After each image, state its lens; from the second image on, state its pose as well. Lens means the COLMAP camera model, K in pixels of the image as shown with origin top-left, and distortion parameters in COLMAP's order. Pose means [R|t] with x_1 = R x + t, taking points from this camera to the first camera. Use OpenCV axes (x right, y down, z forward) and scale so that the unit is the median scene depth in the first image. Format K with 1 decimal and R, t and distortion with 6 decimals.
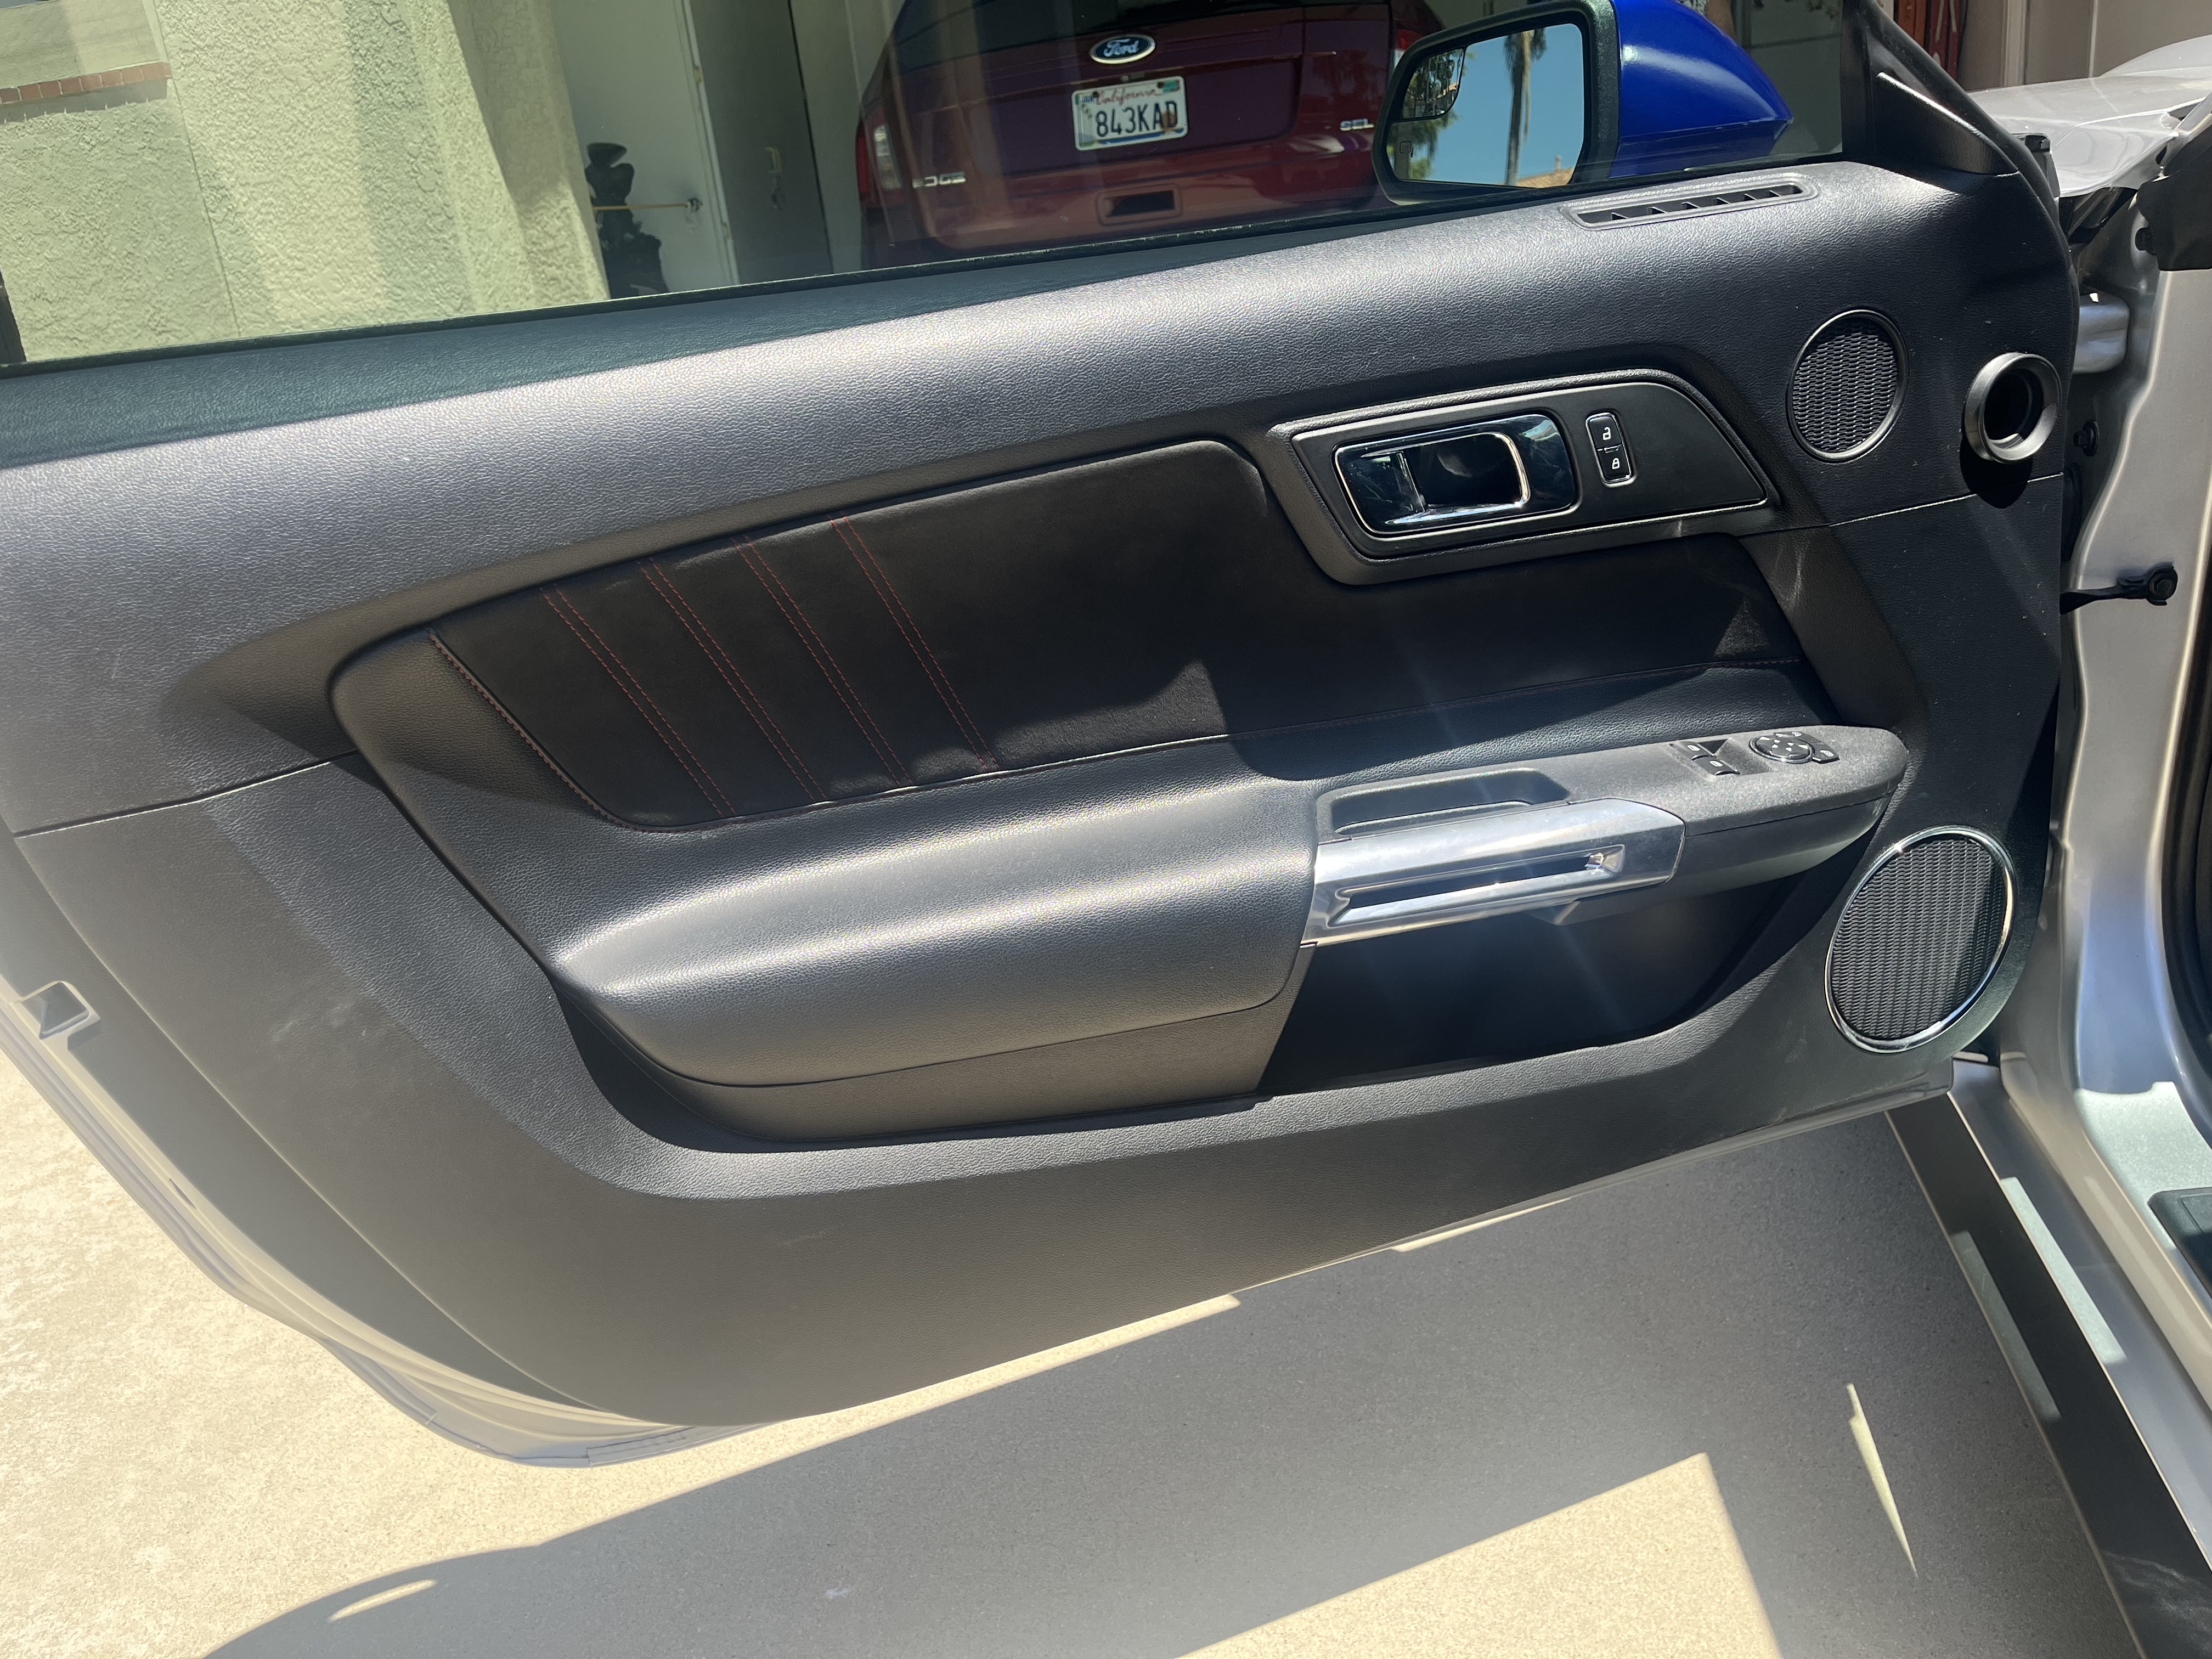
lens RADIAL K [[1708.2, 0, 1096.9], [0, 1708.2, 826.4], [0, 0, 1]] dist [0.021592, -0.029145]
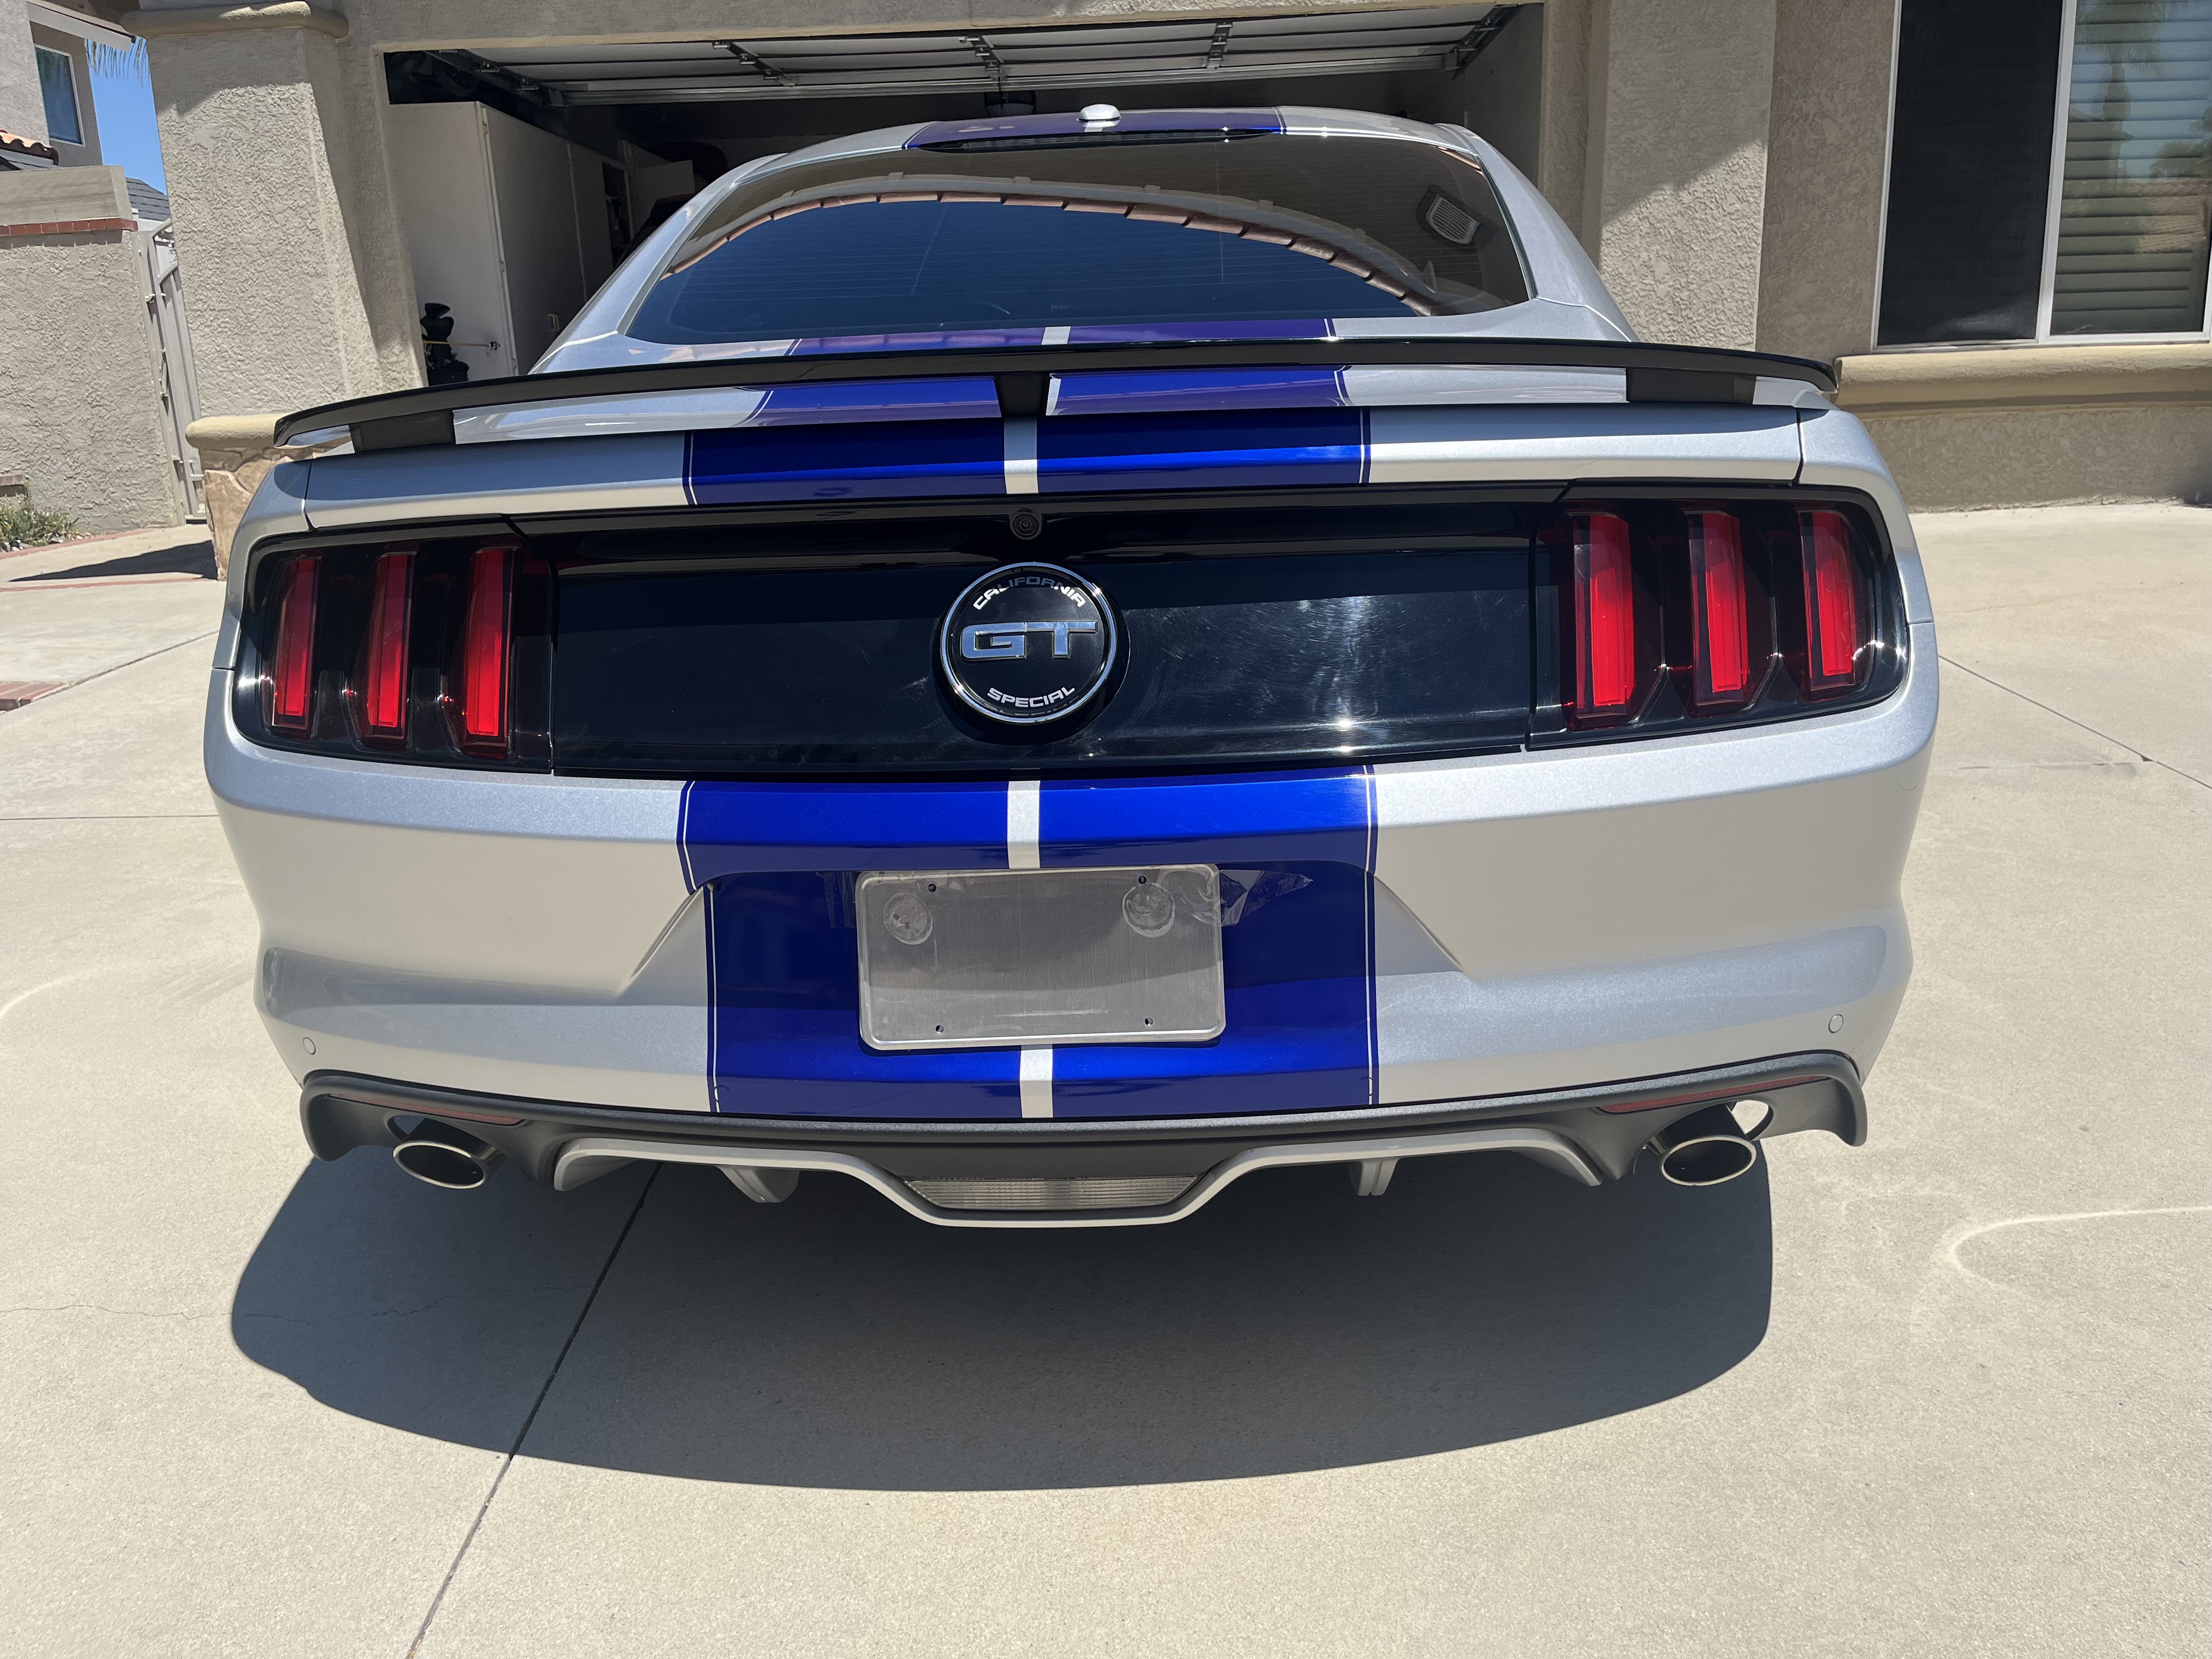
lens RADIAL K [[1708.2, 0, 1114.7], [0, 1708.2, 828.6], [0, 0, 1]] dist [0.021592, -0.029145]
pose [[0.993041, 0.054753, 0.104272, 0.217541], [-0.043895, 0.993638, -0.103719, 0.243975], [-0.109287, 0.098420, 0.989126, -0.650247]]
